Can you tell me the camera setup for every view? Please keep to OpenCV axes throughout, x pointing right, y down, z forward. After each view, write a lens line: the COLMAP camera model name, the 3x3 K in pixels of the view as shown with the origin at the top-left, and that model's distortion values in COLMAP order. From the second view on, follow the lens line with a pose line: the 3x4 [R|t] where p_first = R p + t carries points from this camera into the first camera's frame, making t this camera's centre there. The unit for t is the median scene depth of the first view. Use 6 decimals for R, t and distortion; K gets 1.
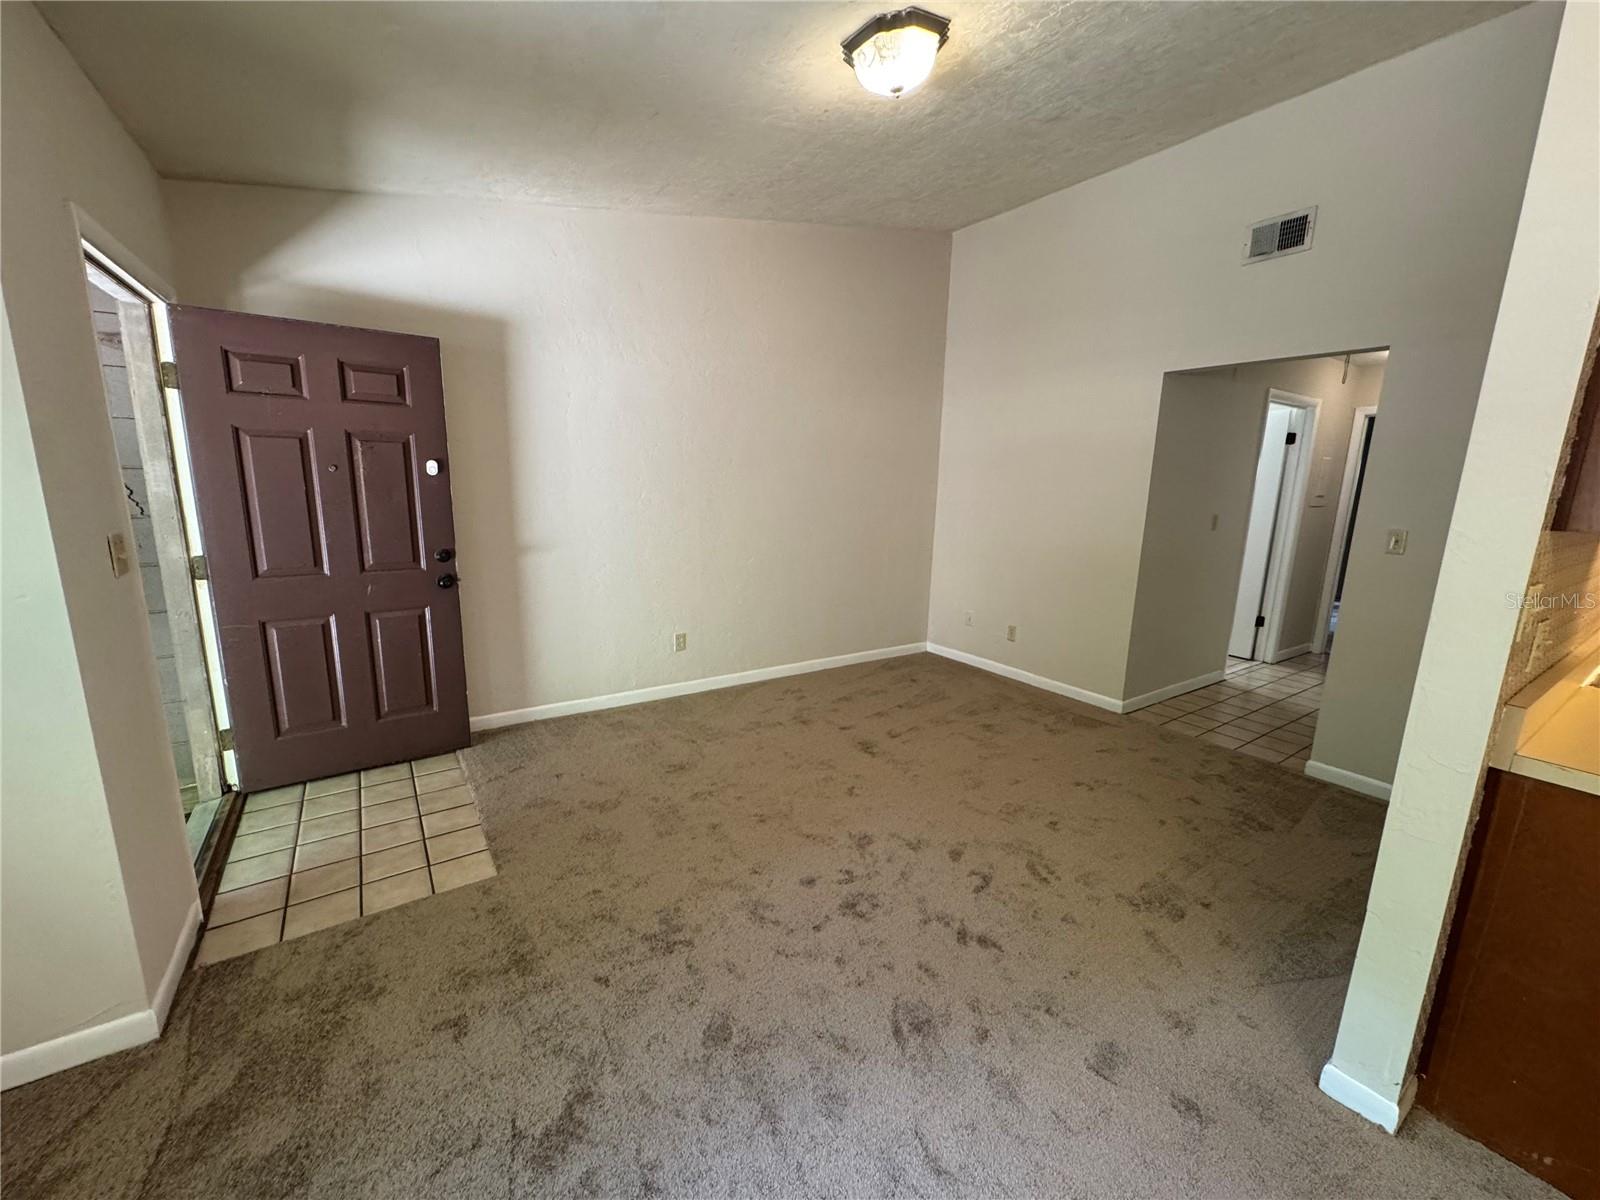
lens RADIAL K [[633.8, 0, 793.5], [0, 633.8, 598.1], [0, 0, 1]] dist [0.003250, 0.000064]
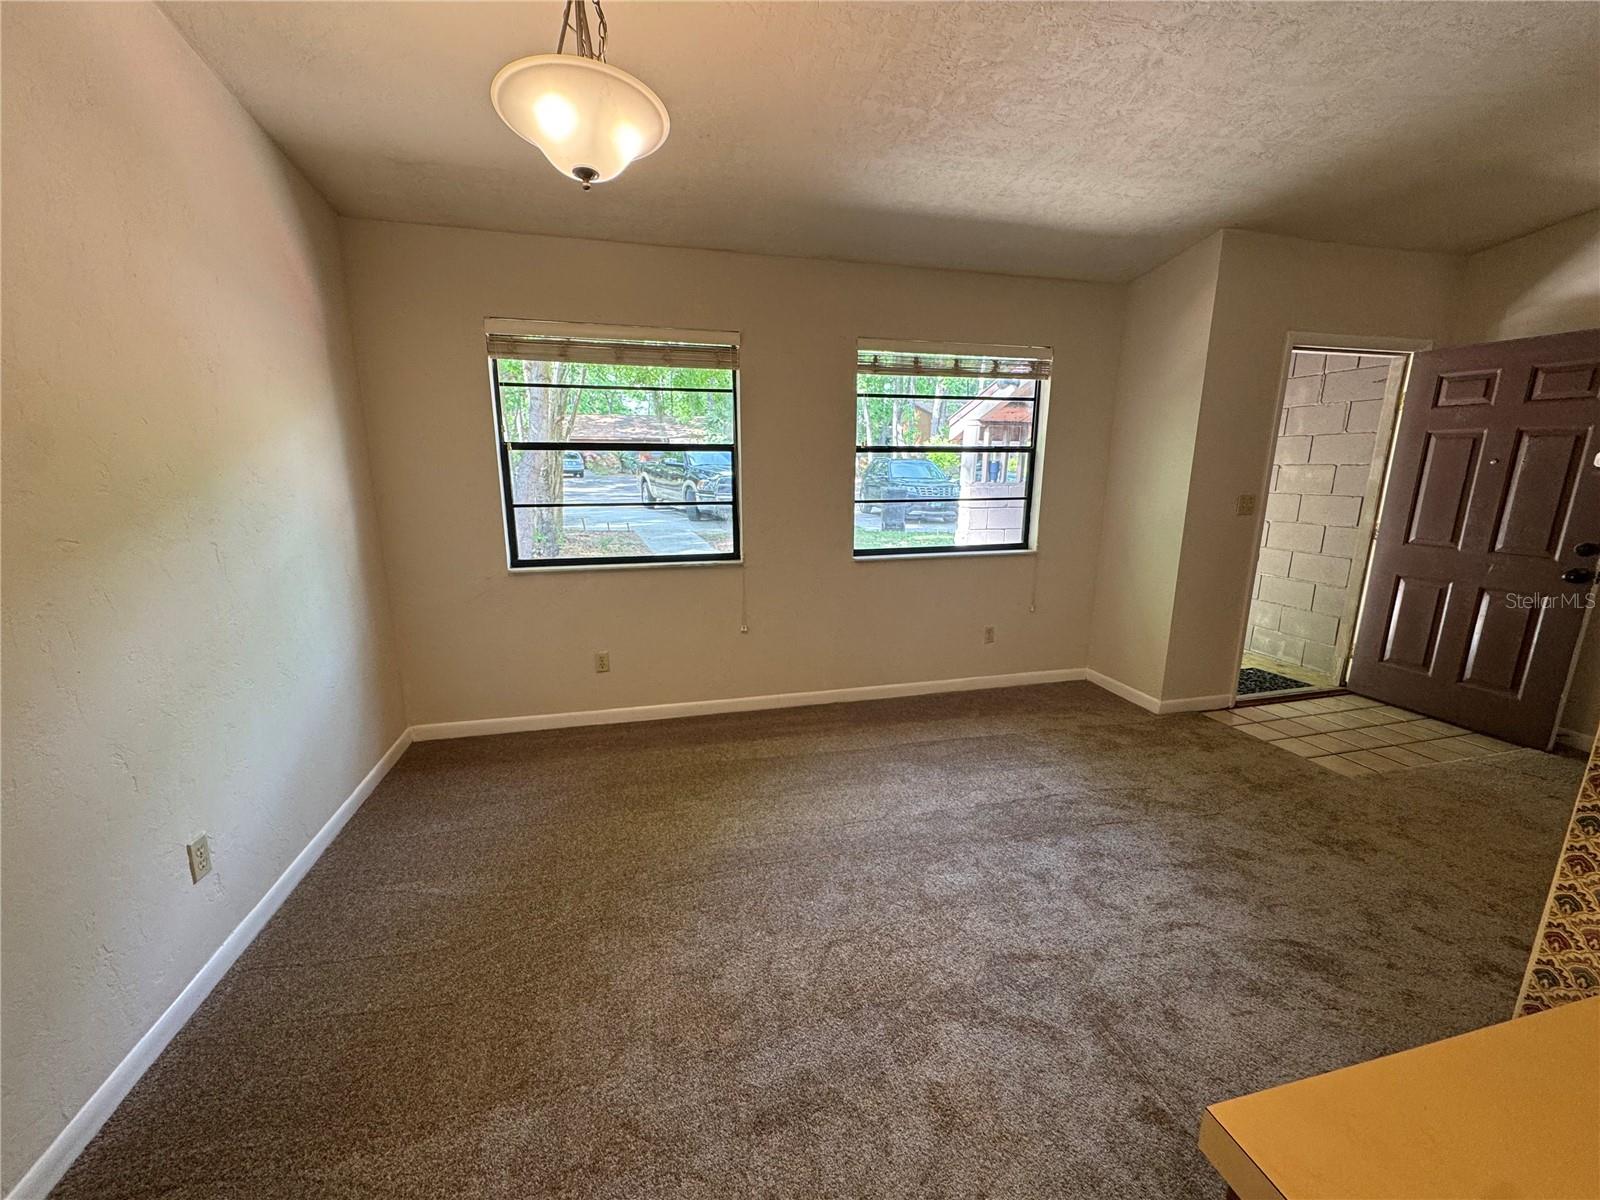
lens RADIAL K [[633.8, 0, 802.3], [0, 633.8, 598.5], [0, 0, 1]] dist [0.003250, 0.000064]
pose [[-0.326942, 0.174171, -0.928856, 0.978914], [-0.194162, 0.949523, 0.246389, -0.004895], [0.924884, 0.260903, -0.276622, 0.239077]]
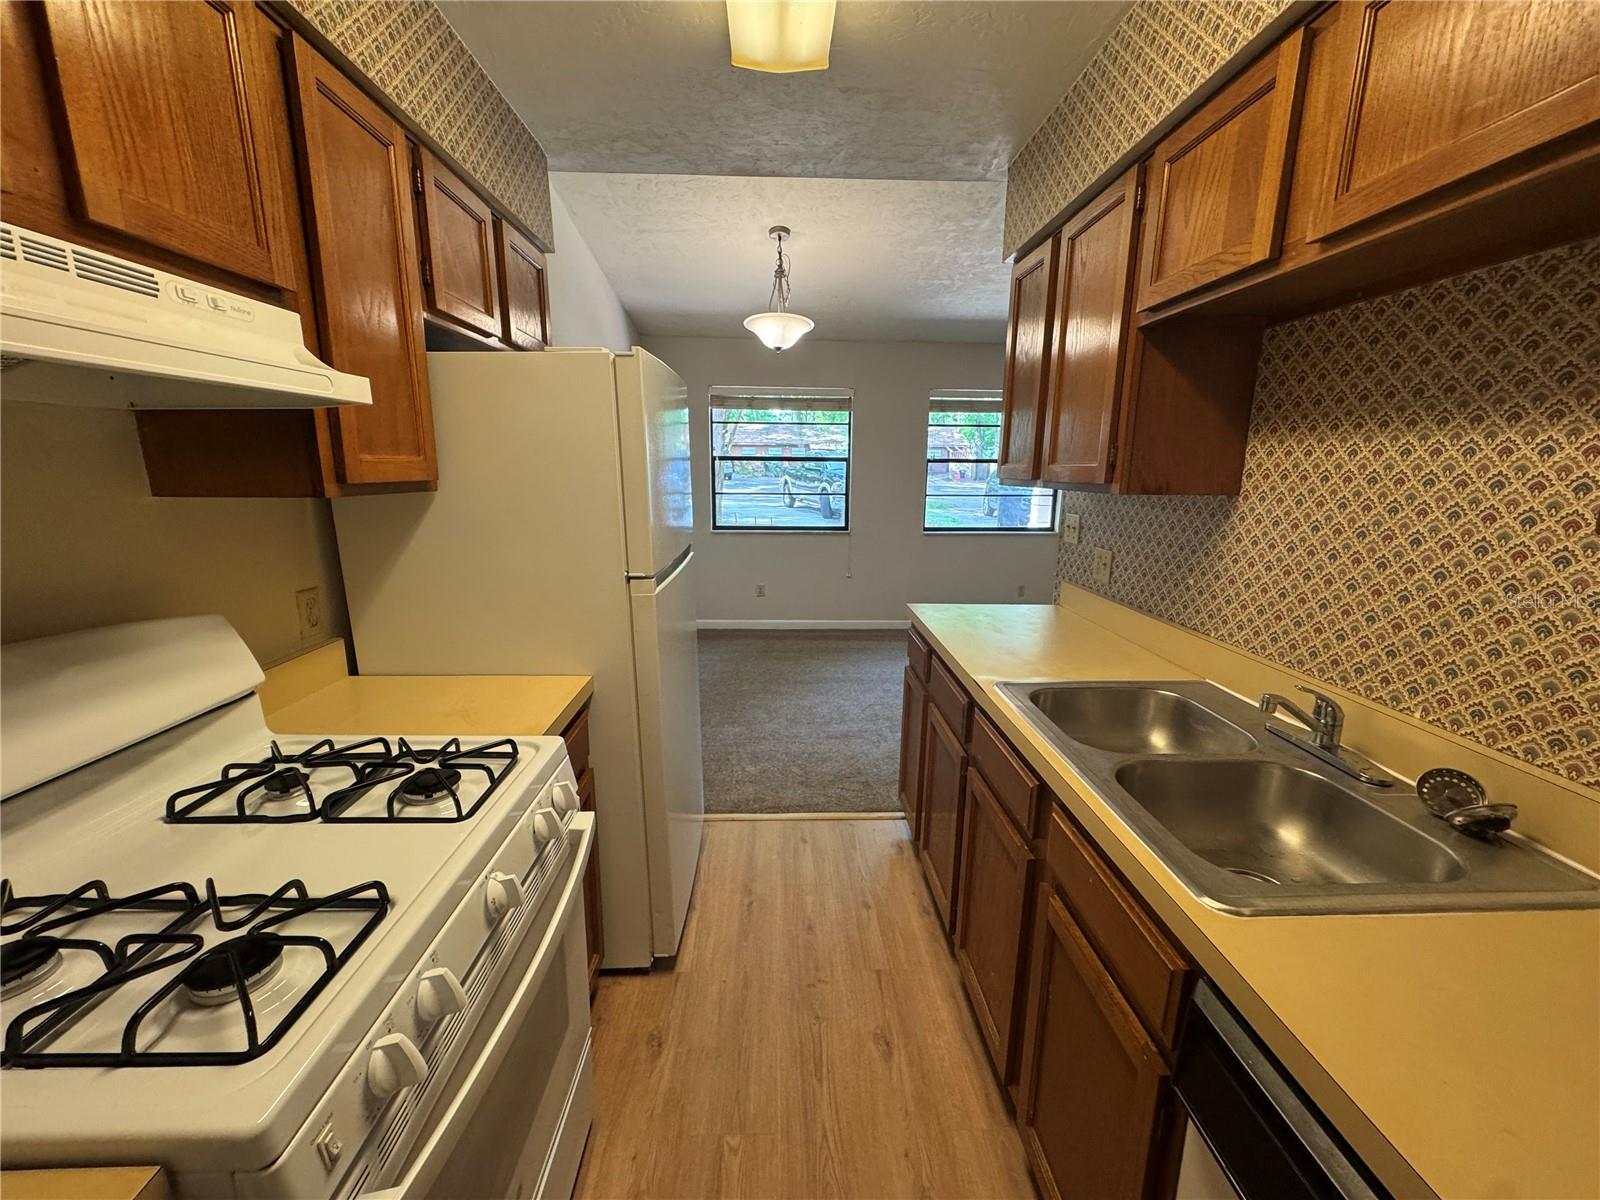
lens RADIAL K [[633.8, 0, 803.6], [0, 633.8, 603.5], [0, 0, 1]] dist [0.003250, 0.000064]
pose [[-0.517097, 0.152227, -0.842281, 1.498046], [-0.189613, 0.939234, 0.286158, -0.058331], [0.834660, 0.307679, -0.456810, 0.547781]]
